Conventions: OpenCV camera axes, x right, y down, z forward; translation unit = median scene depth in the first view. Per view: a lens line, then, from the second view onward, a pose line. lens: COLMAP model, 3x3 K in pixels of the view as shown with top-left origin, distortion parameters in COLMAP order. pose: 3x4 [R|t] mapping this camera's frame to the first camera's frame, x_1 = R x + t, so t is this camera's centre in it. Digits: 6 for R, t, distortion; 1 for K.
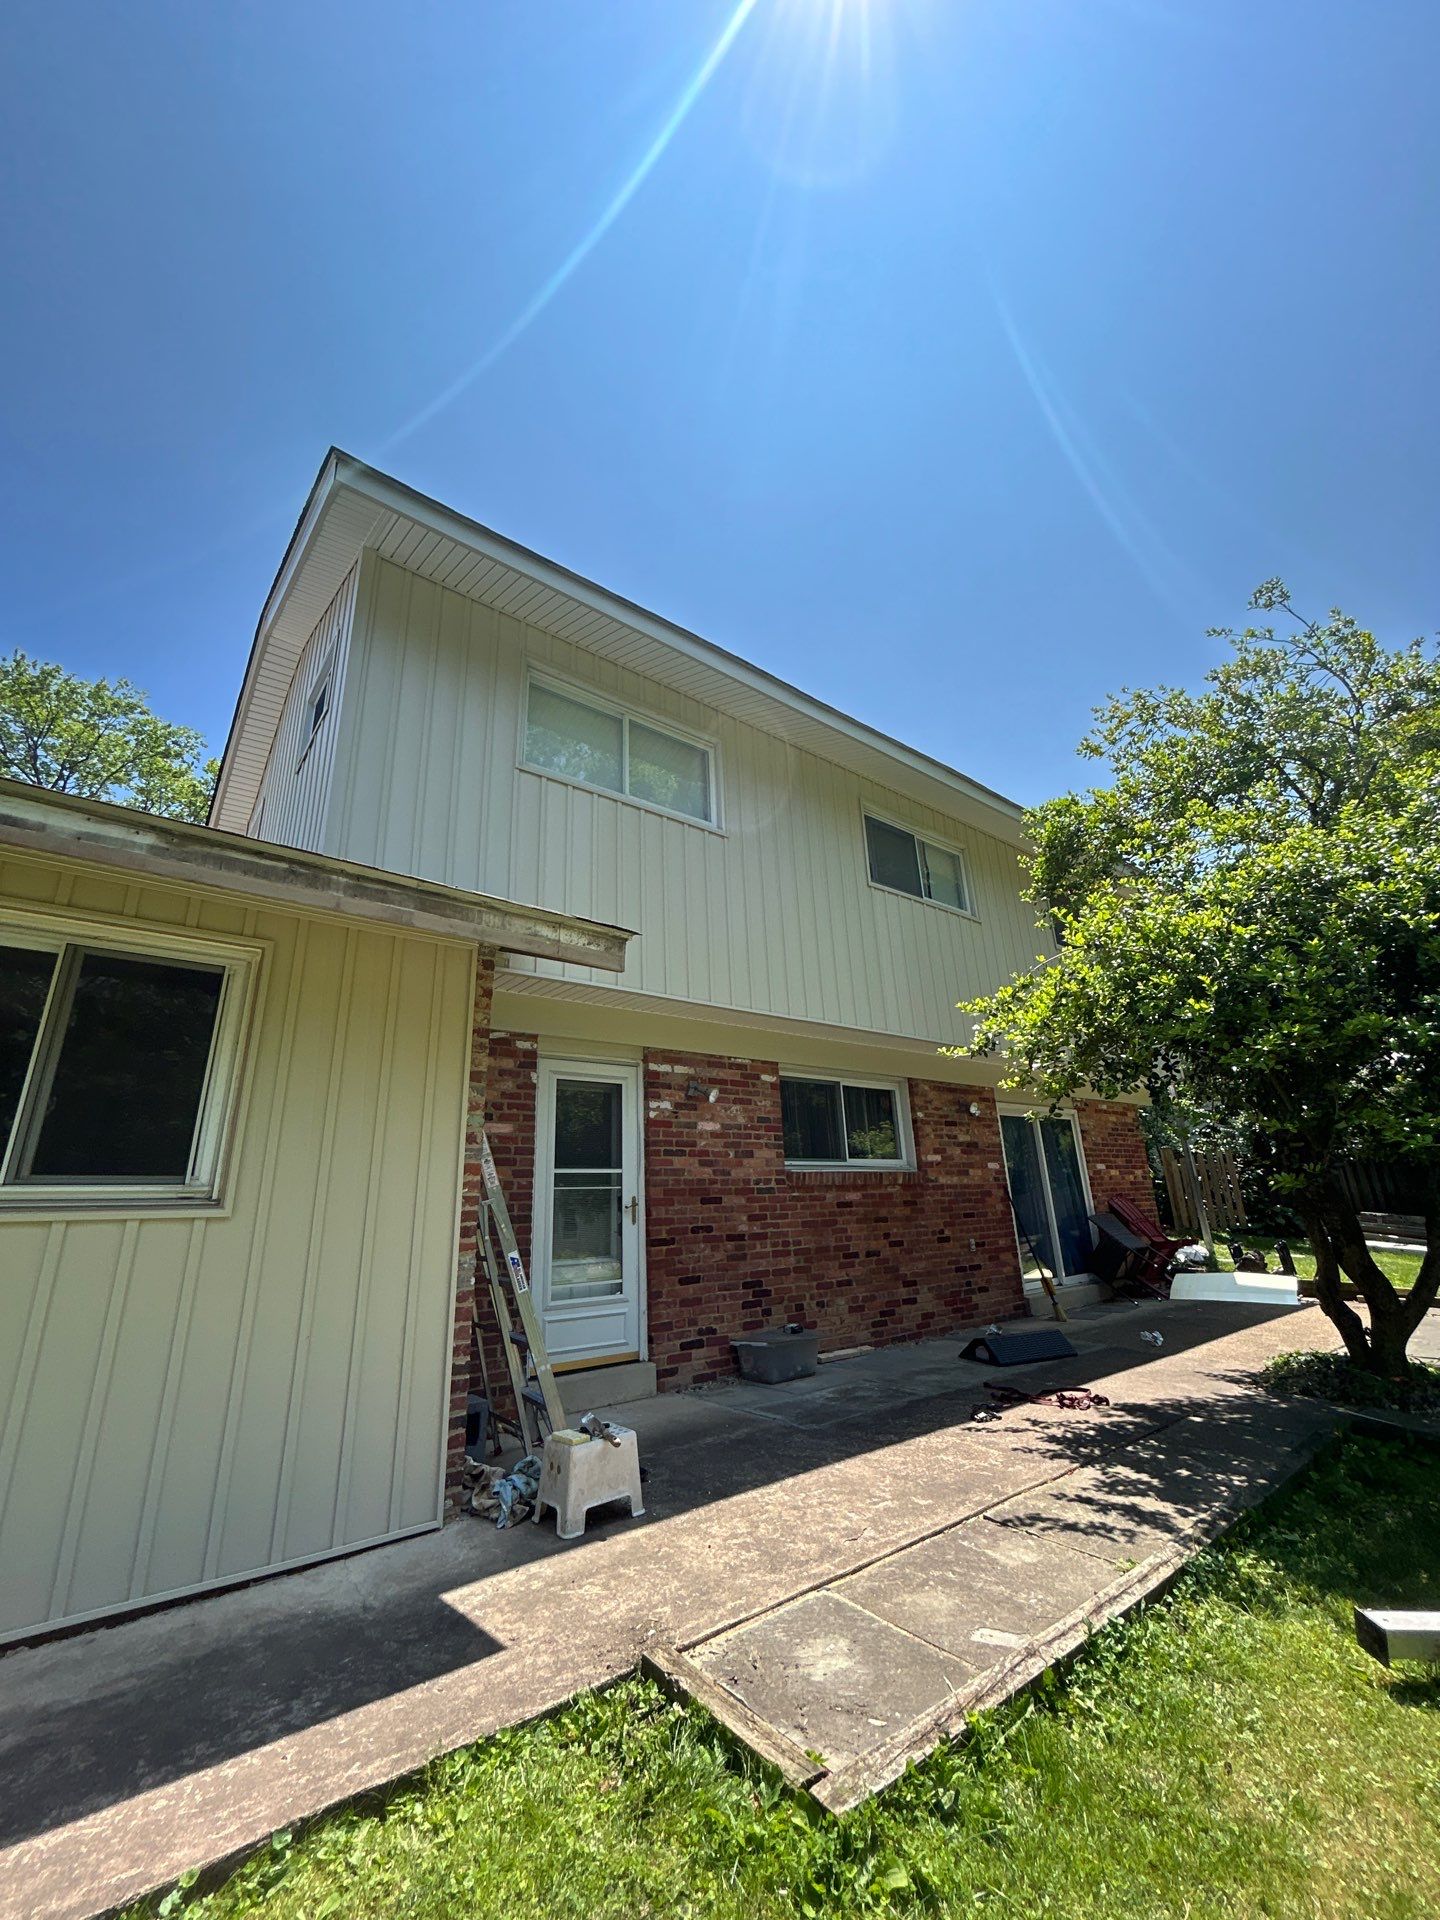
lens RADIAL K [[773.3, 0, 719.9], [0, 773.3, 955.9], [0, 0, 1]] dist [-0.002865, 0.001896]
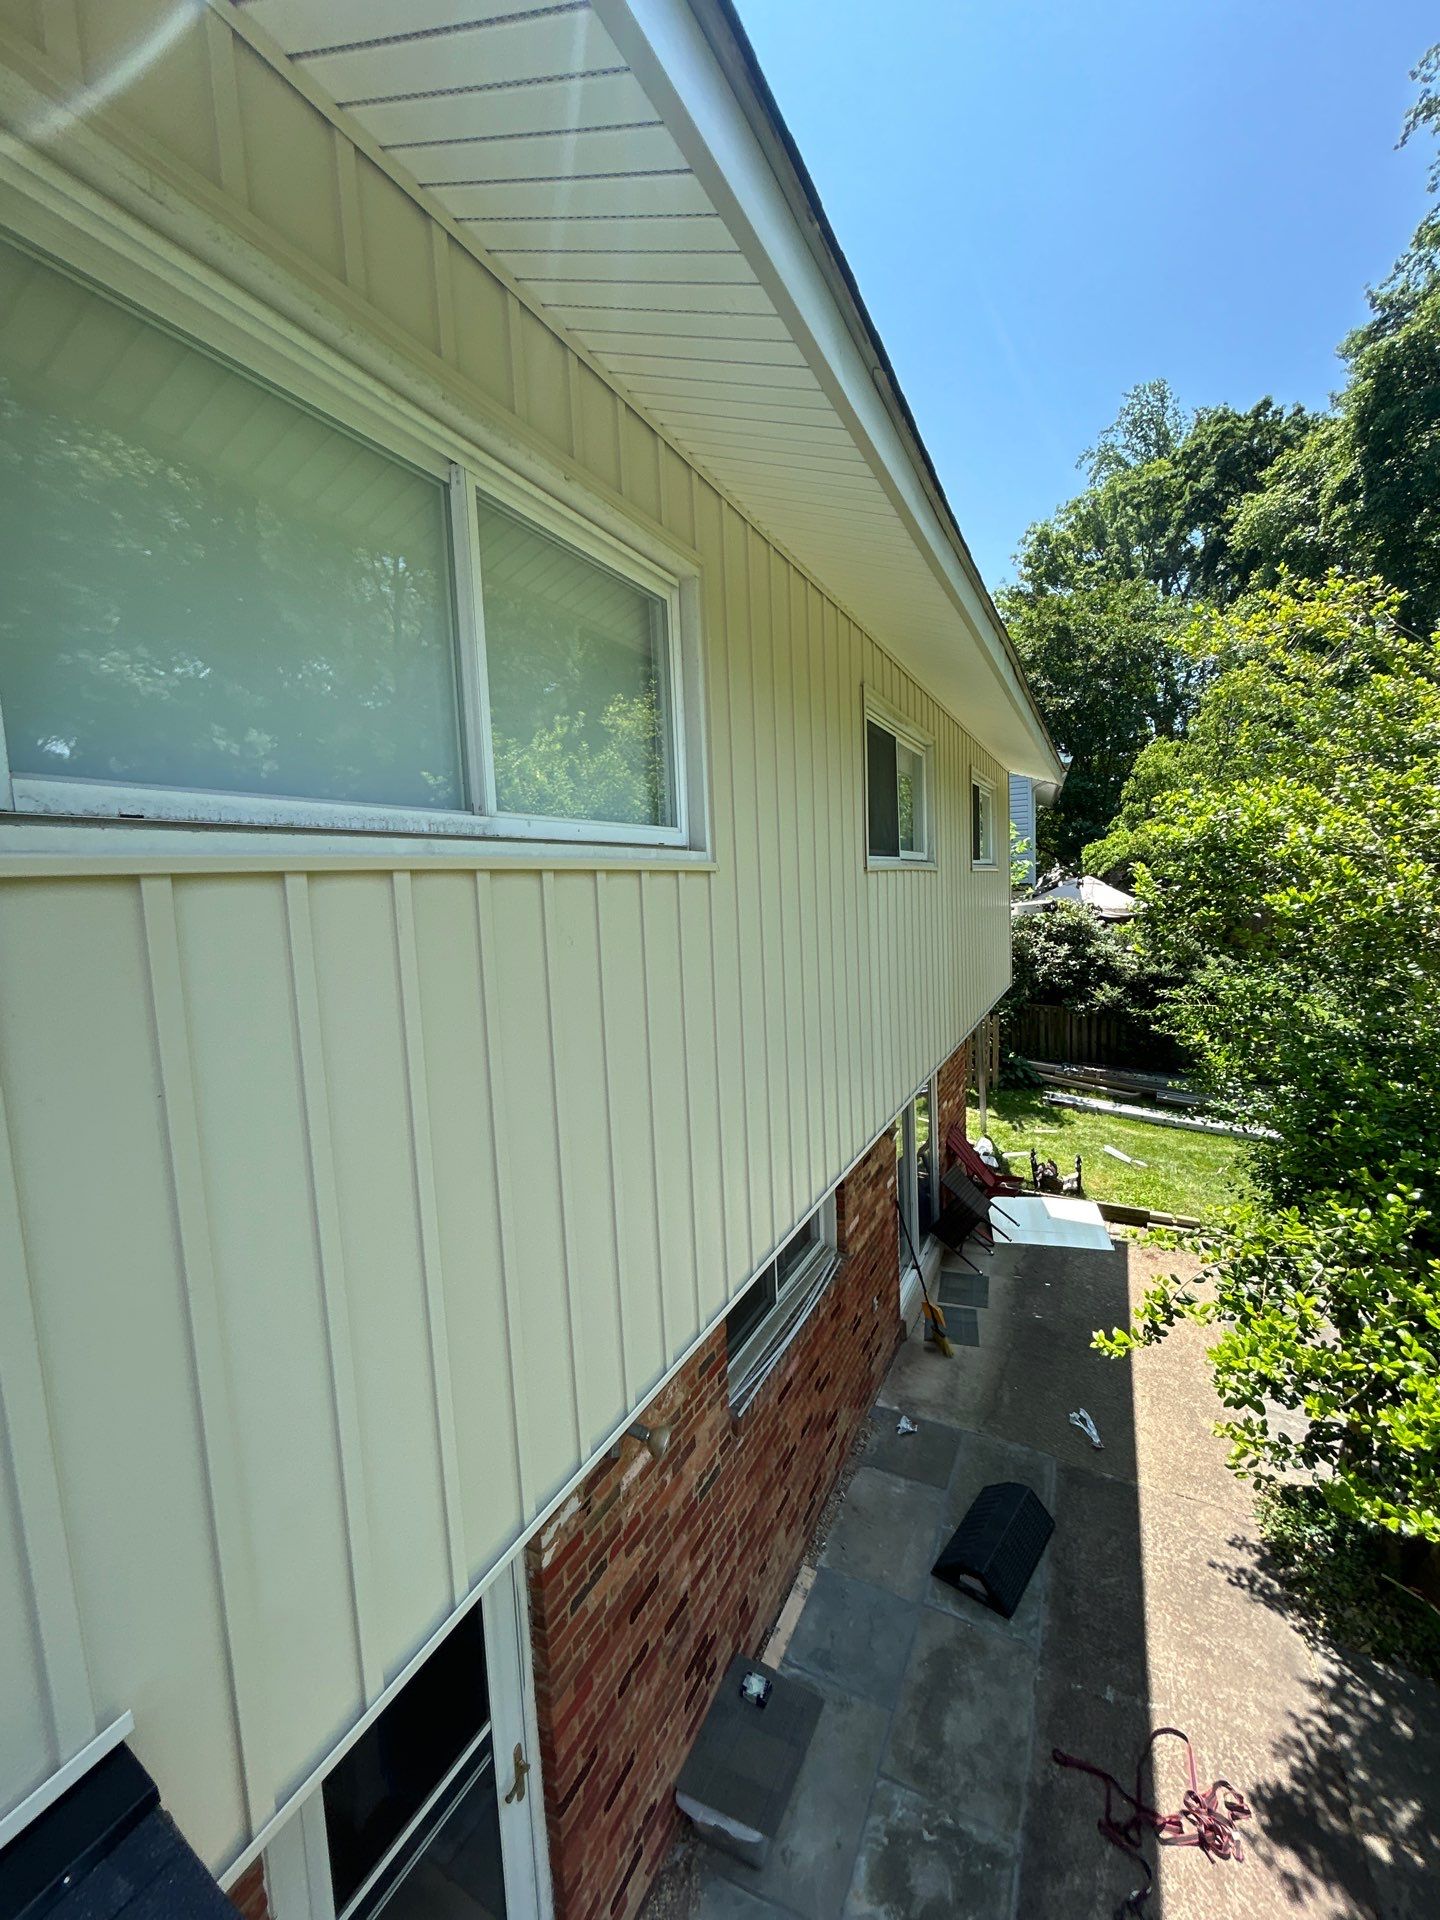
lens RADIAL K [[773.3, 0, 721.6], [0, 773.3, 955.5], [0, 0, 1]] dist [-0.002865, 0.001896]
pose [[0.907239, -0.038021, 0.418893, -0.159800], [-0.124261, 0.927226, 0.353286, -0.263402], [-0.401840, -0.372567, 0.836491, 0.686603]]
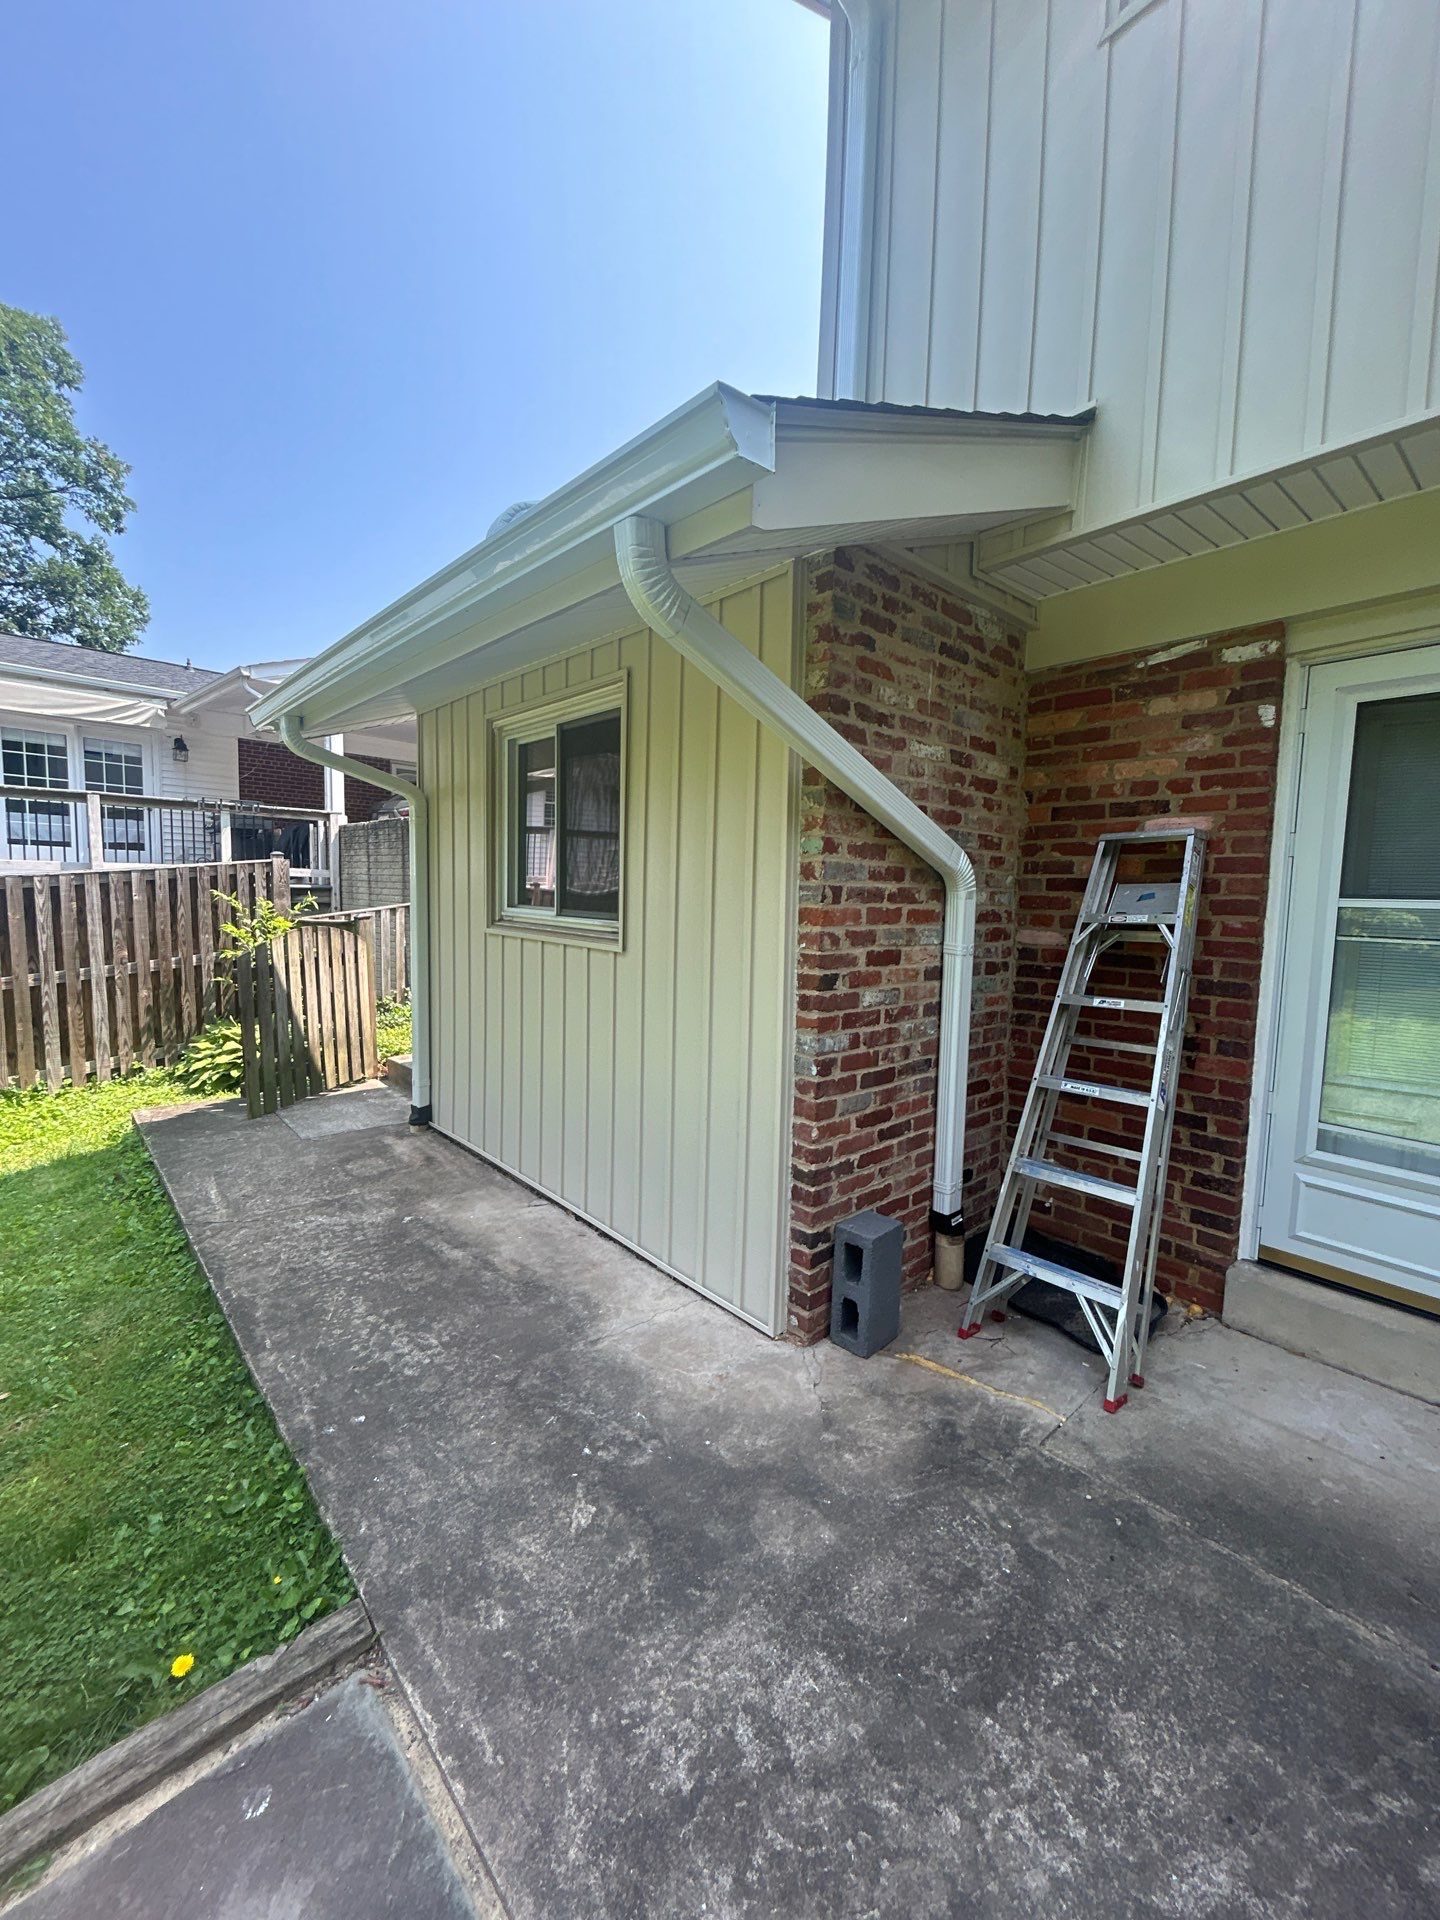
lens RADIAL K [[773.3, 0, 712.3], [0, 773.3, 957.9], [0, 0, 1]] dist [-0.002865, 0.001896]
pose [[0.049855, 0.121491, -0.991340, 0.205541], [0.292824, 0.947177, 0.130805, 0.117723], [0.954866, -0.296809, 0.011646, 0.536077]]
